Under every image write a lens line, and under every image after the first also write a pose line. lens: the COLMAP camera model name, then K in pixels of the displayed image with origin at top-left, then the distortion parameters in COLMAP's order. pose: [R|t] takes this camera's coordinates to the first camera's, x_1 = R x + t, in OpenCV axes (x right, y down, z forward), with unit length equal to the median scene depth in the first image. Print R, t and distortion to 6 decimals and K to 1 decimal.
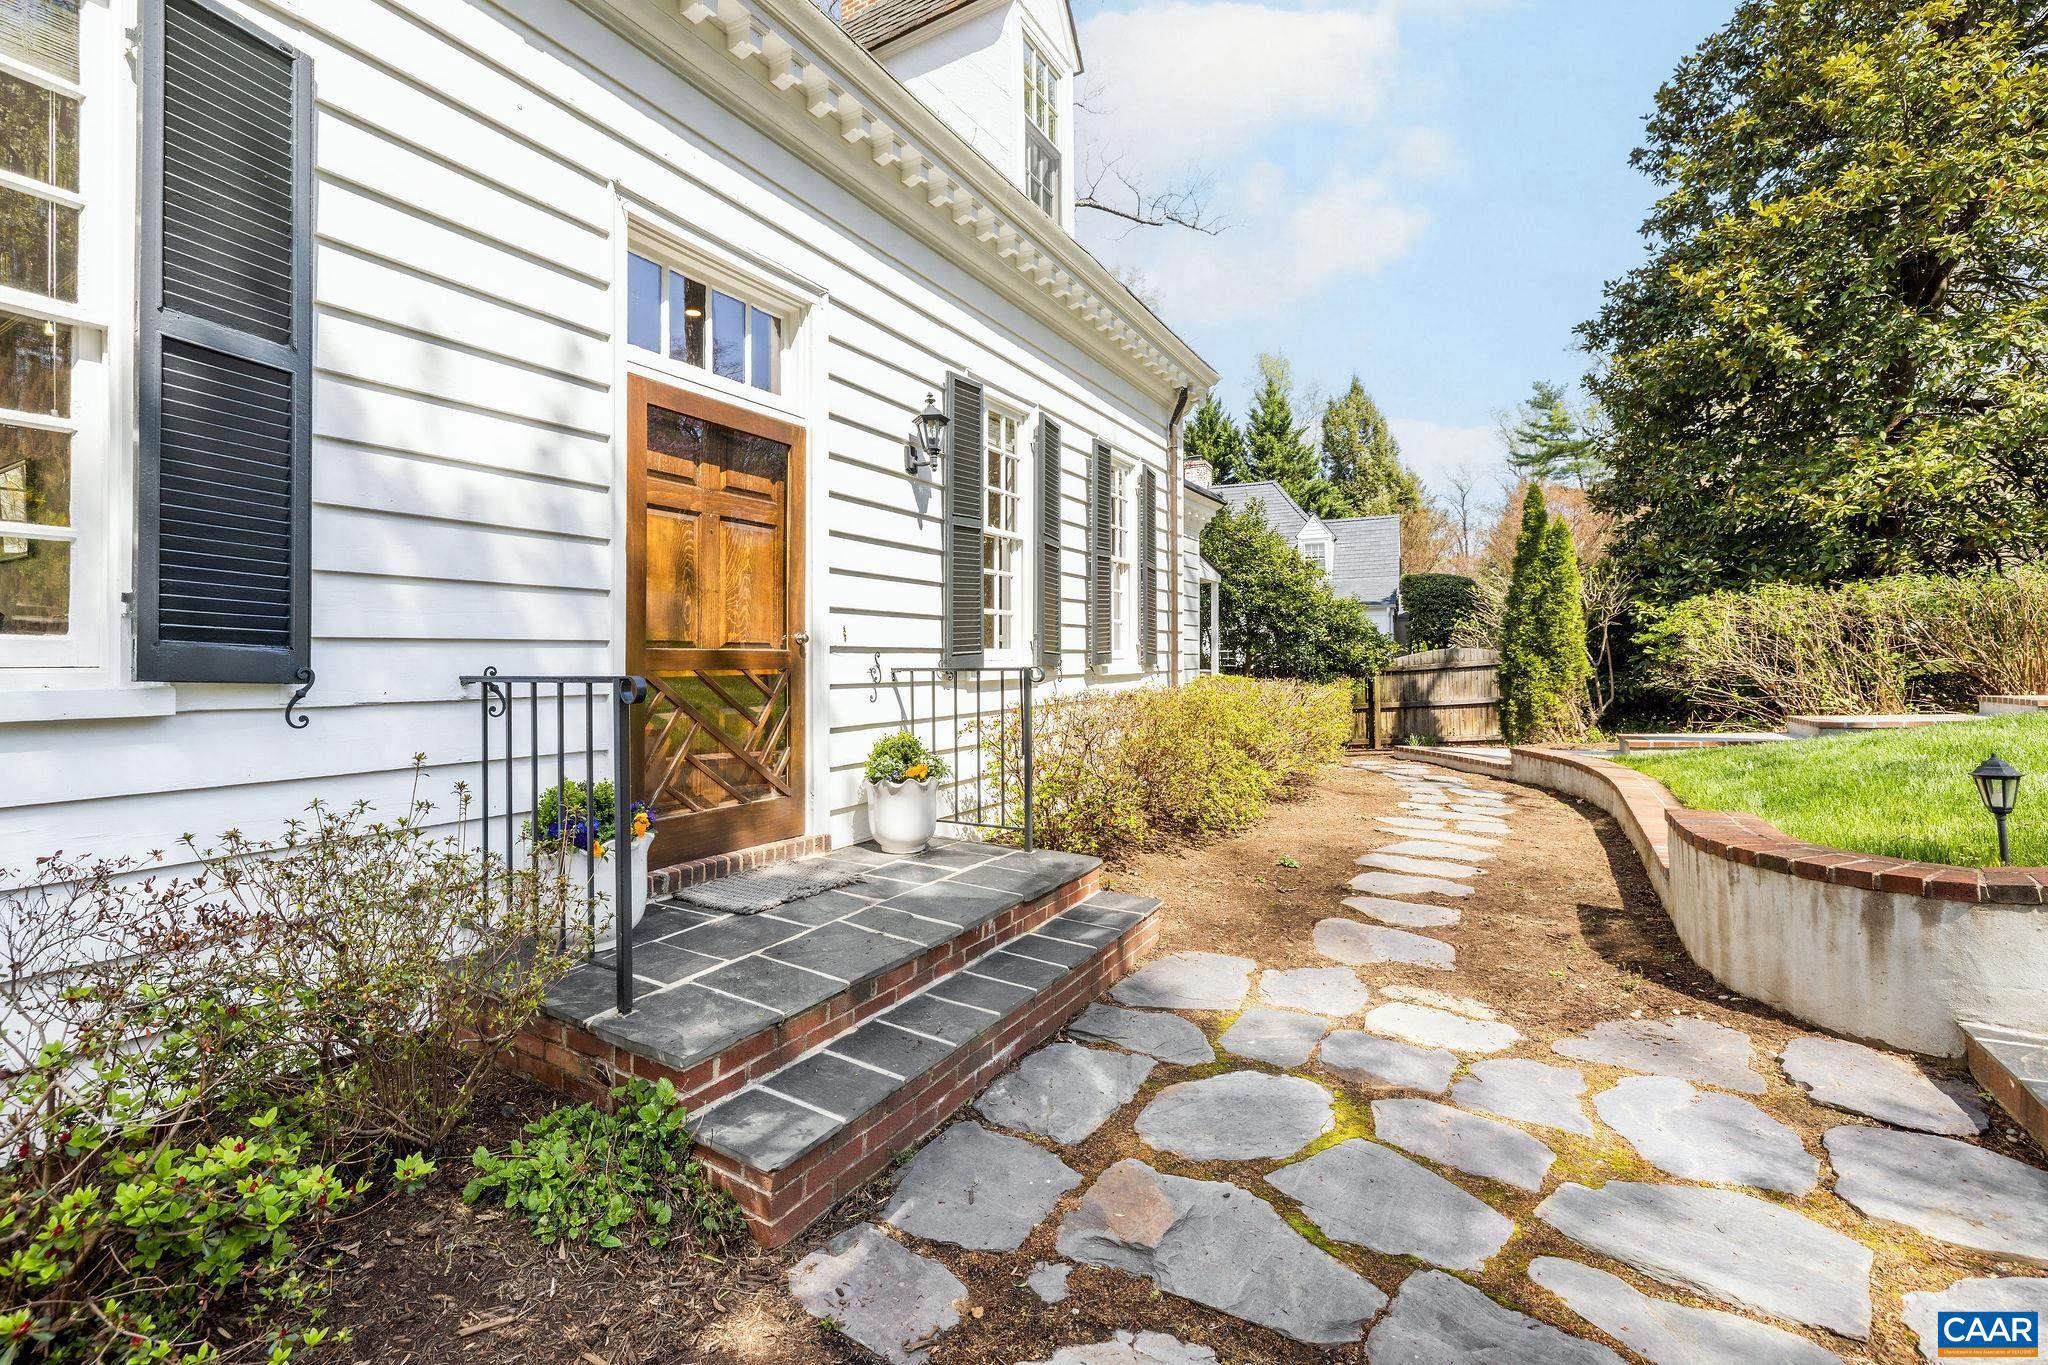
lens RADIAL K [[922.8, 0, 1018.0], [0, 922.8, 659.9], [0, 0, 1]] dist [0.000302, 0.000037]
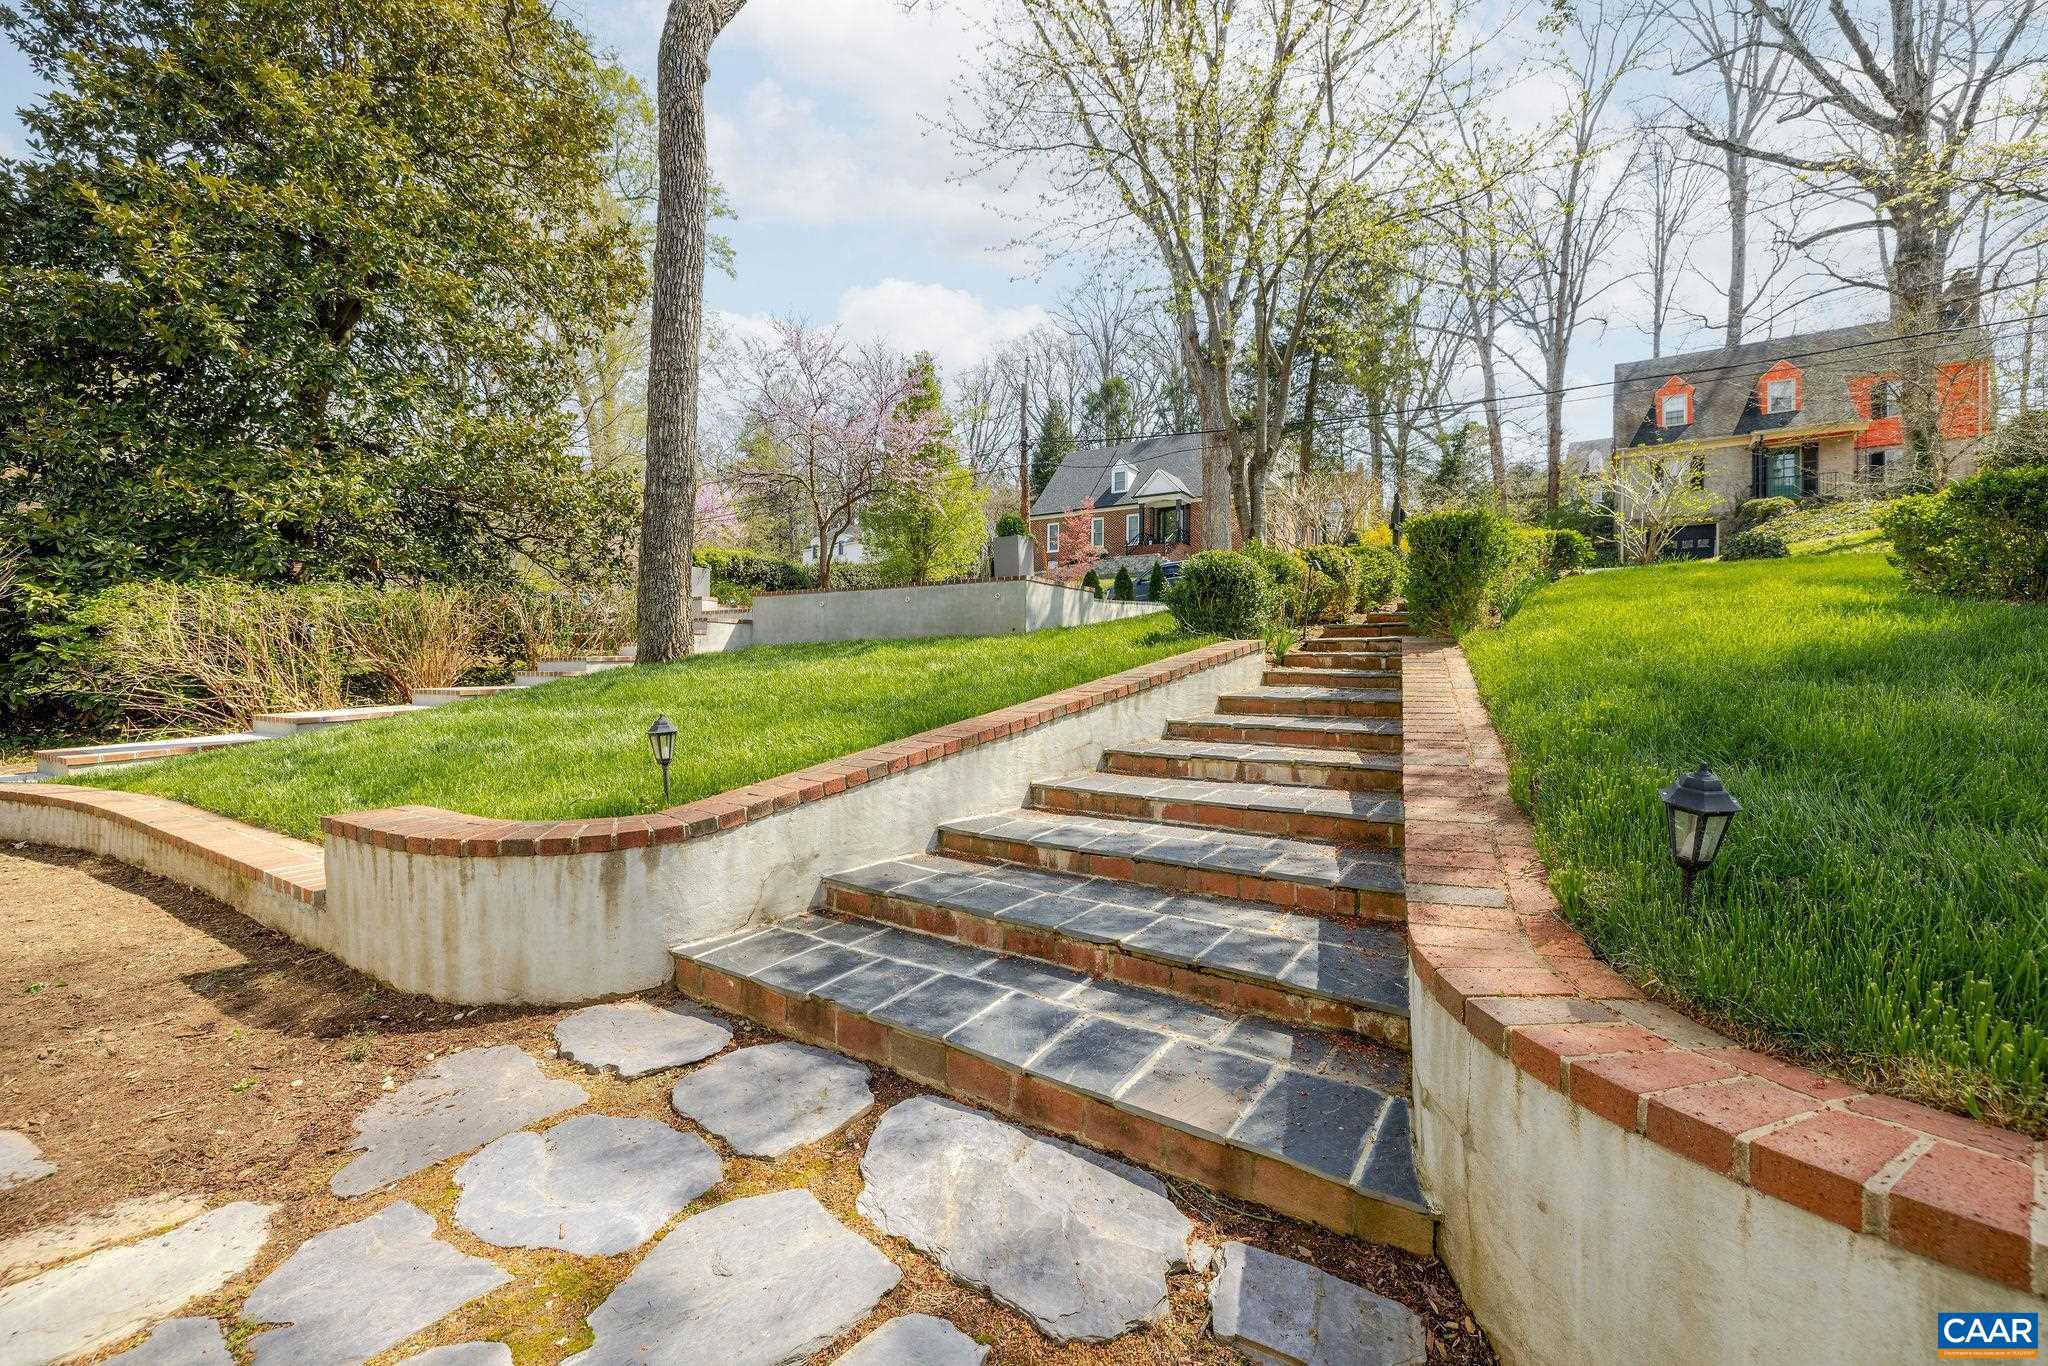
lens RADIAL K [[844.9, 0, 1024.0], [0, 844.9, 683.0], [0, 0, 1]] dist [-0.000727, -0.000147]
pose [[0.062078, -0.013955, 0.997974, 0.011649], [-0.000907, 0.999901, 0.014038, 0.042615], [-0.998071, -0.001777, 0.062059, 0.430001]]
